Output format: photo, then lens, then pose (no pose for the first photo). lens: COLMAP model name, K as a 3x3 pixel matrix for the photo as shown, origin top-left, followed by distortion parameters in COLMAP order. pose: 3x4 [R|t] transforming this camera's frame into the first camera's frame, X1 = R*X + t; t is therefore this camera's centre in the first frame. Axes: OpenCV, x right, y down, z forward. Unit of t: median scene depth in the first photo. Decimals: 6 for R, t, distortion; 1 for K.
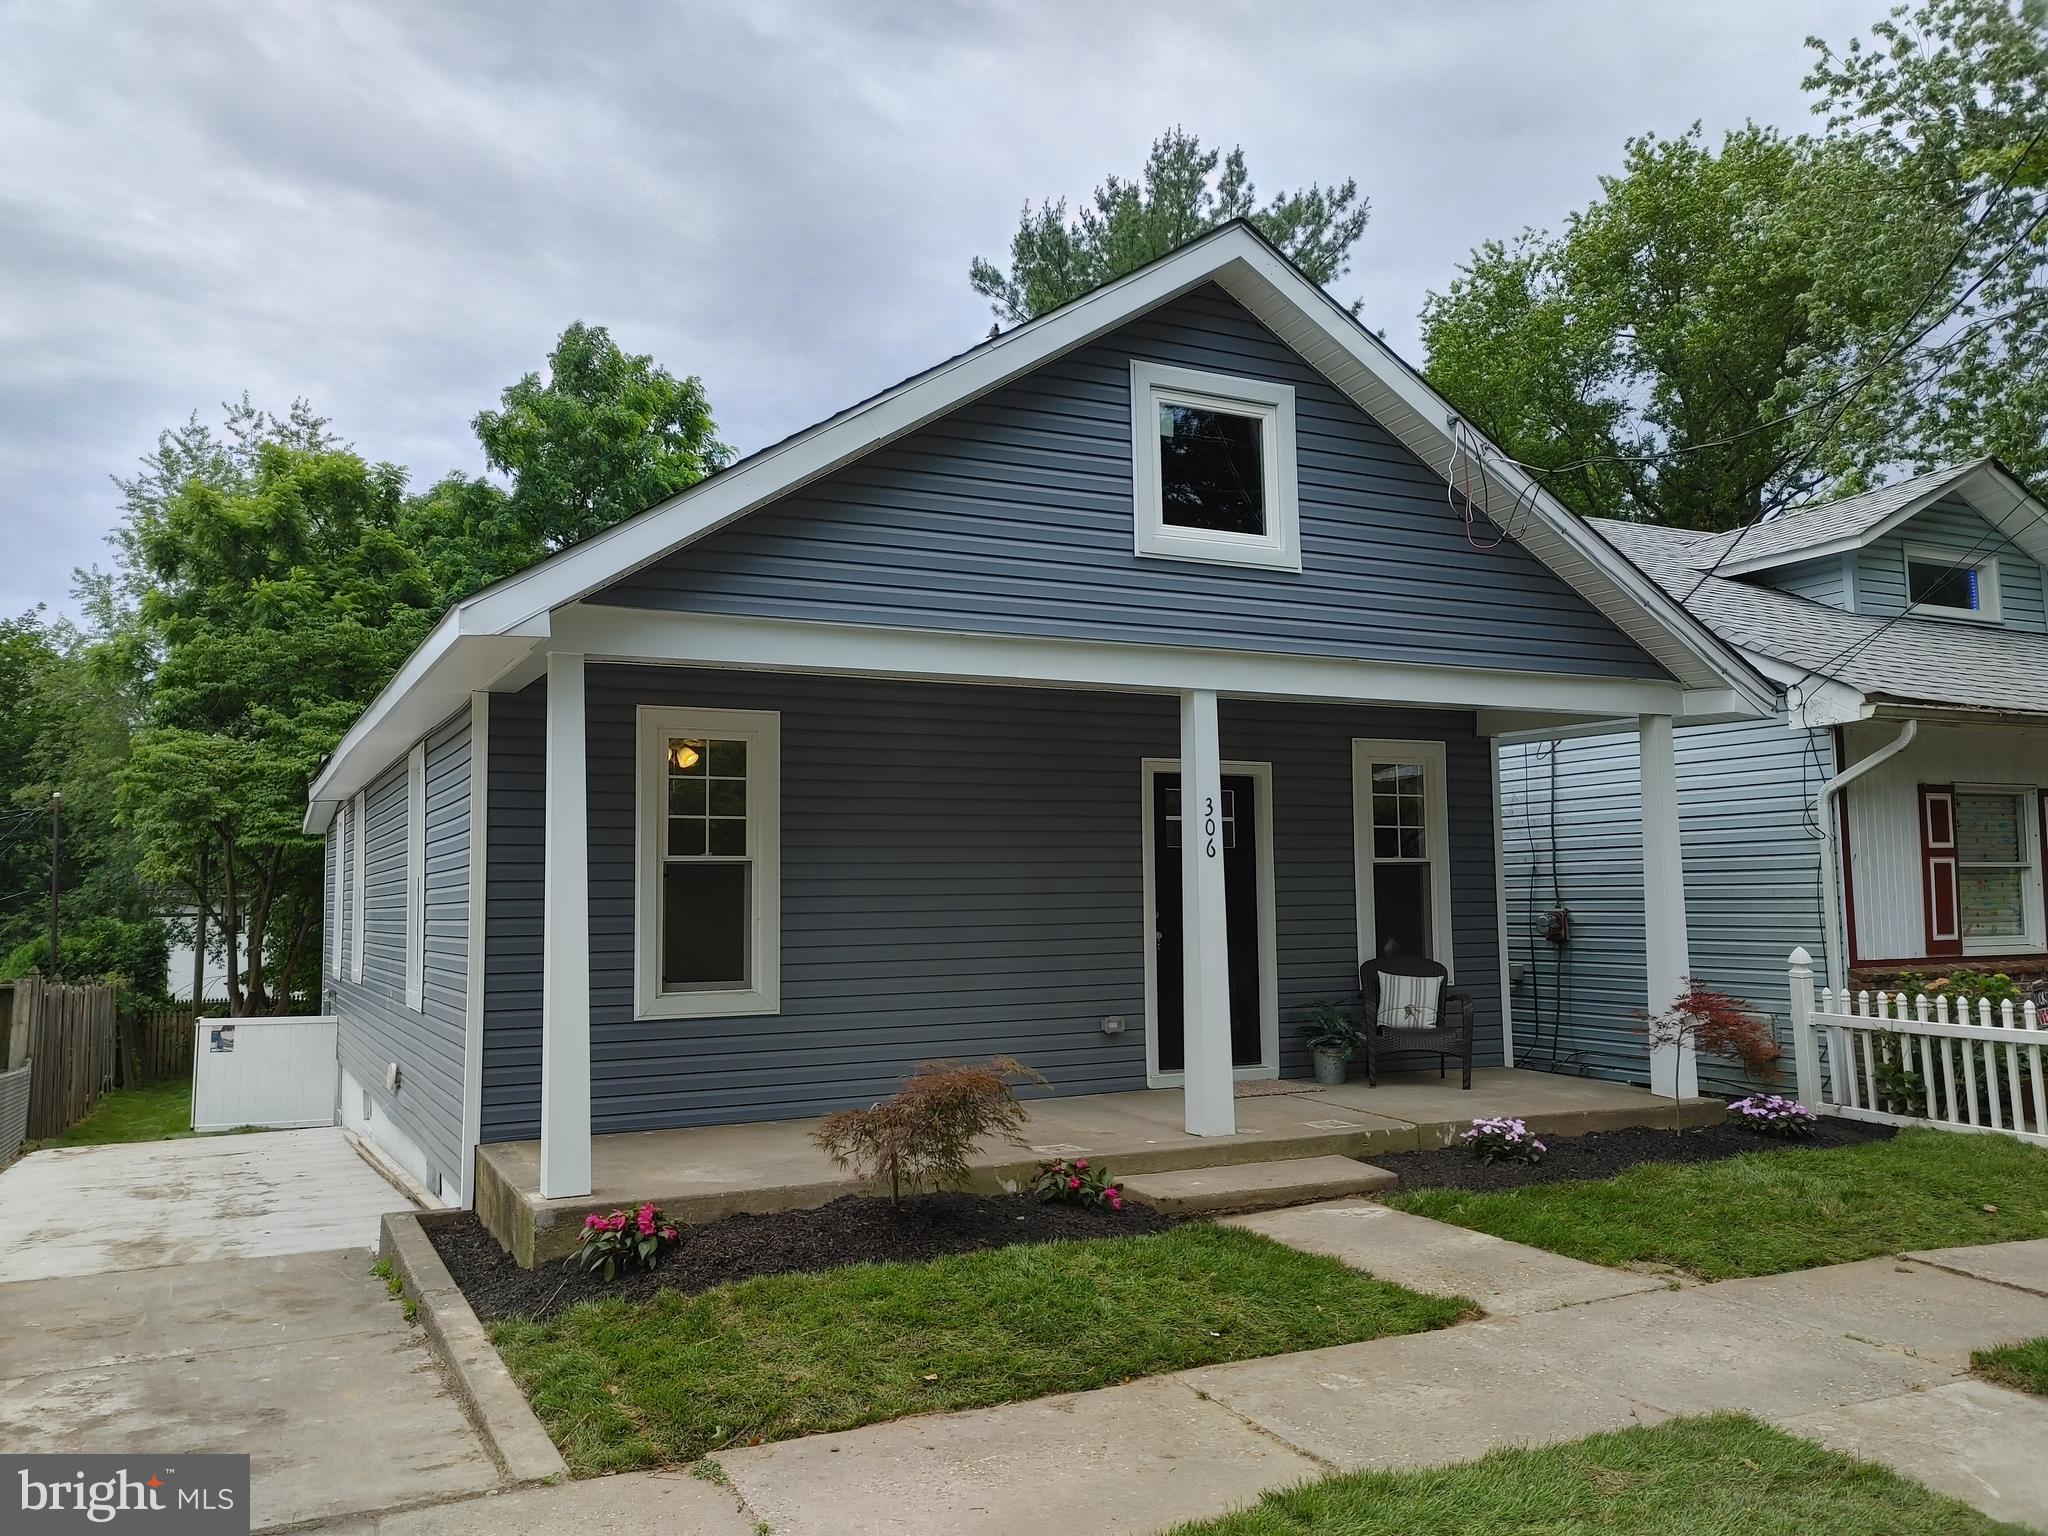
lens RADIAL K [[1580.8, 0, 978.9], [0, 1580.8, 770.9], [0, 0, 1]] dist [0.036667, -0.001780]
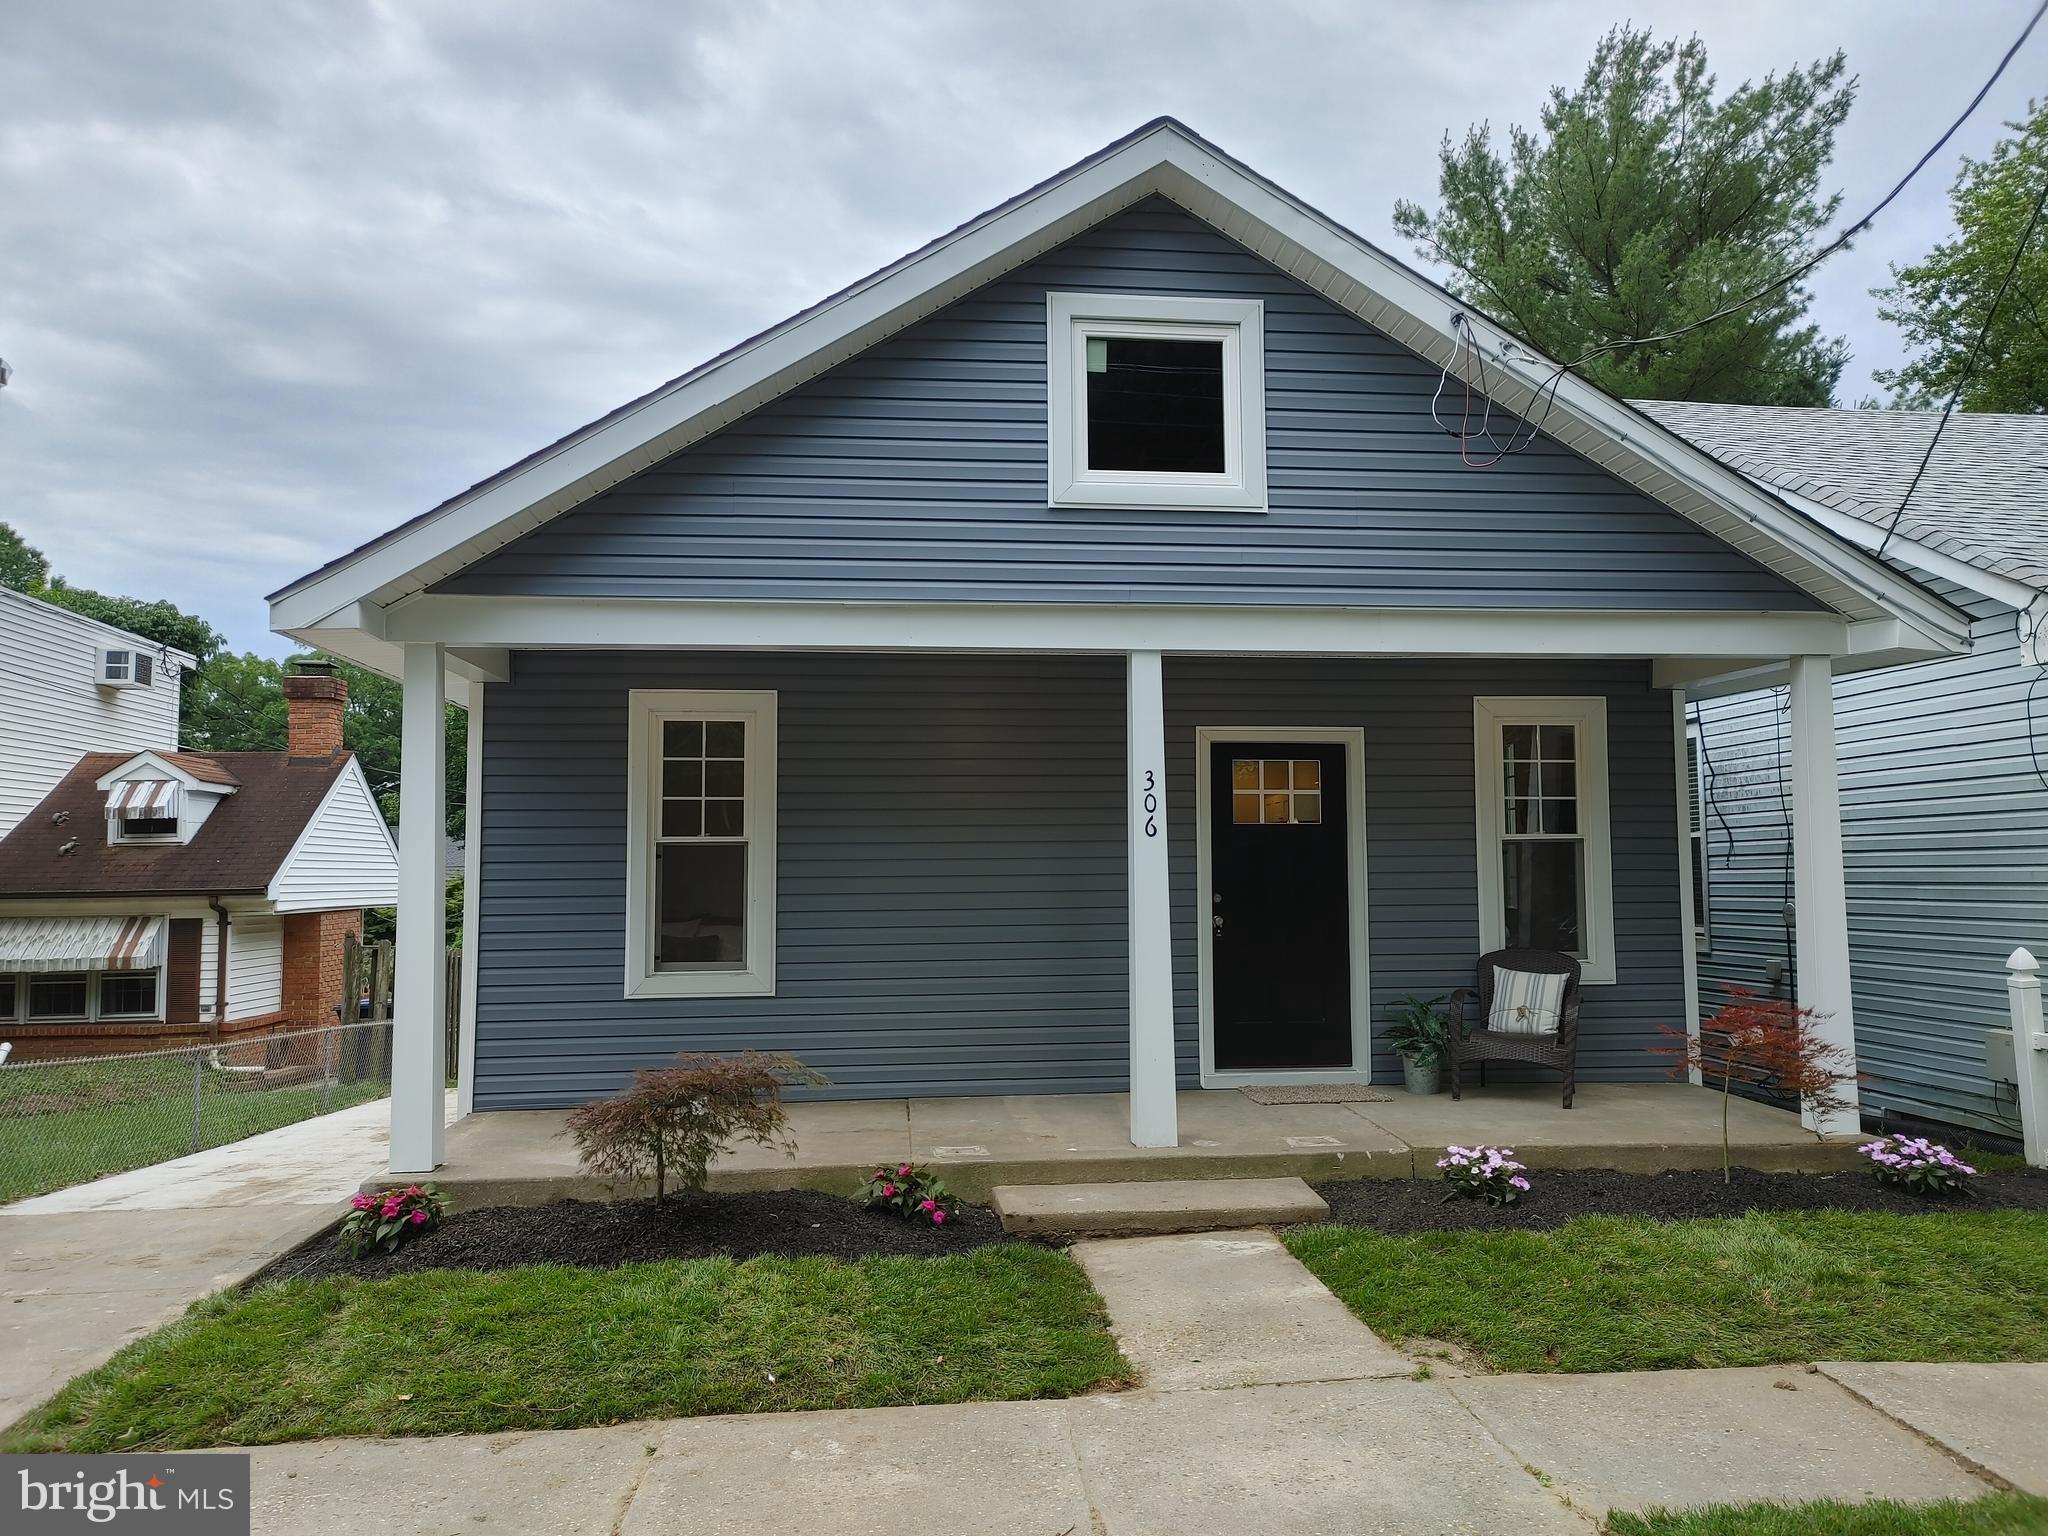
lens RADIAL K [[1556.0, 0, 1030.9], [0, 1556.0, 757.1], [0, 0, 1]] dist [0.048135, -0.030117]
pose [[0.943640, -0.021103, -0.330299, 0.362486], [0.023903, 0.999705, 0.004416, 0.003867], [0.330108, -0.012063, 0.943866, 0.139192]]
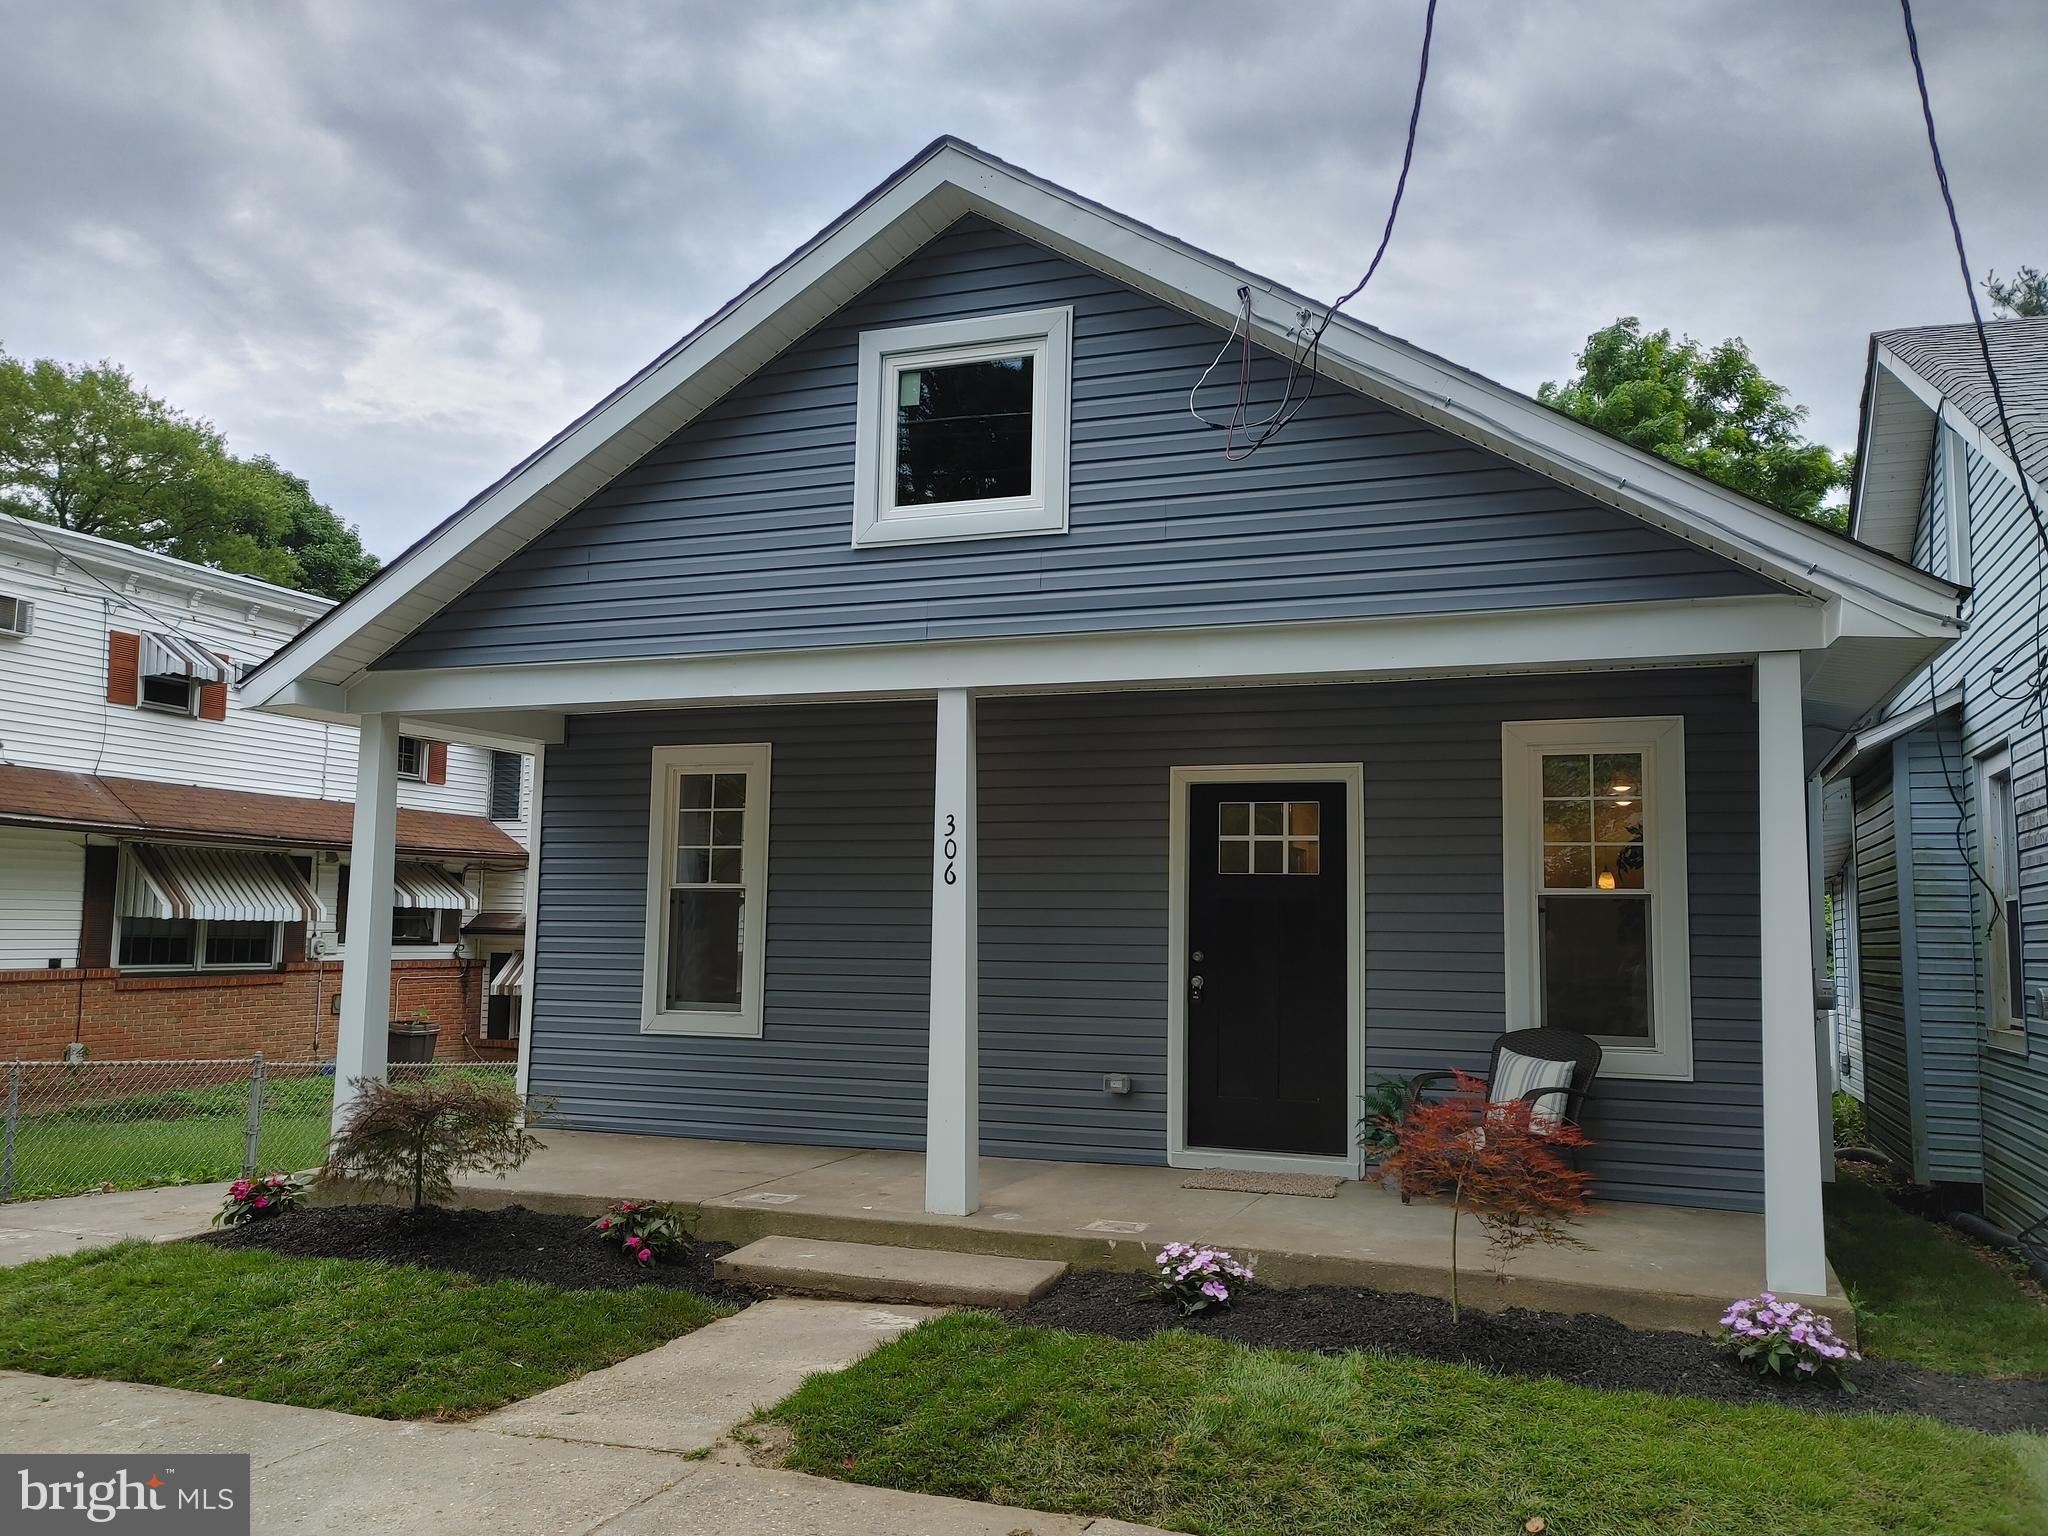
lens RADIAL K [[1614.3, 0, 989.6], [0, 1614.3, 760.1], [0, 0, 1]] dist [0.037188, -0.000061]
pose [[0.682910, -0.056426, -0.728320, 0.771452], [0.036523, 0.998403, -0.043104, 0.025264], [0.729589, 0.002835, 0.683880, 0.406235]]
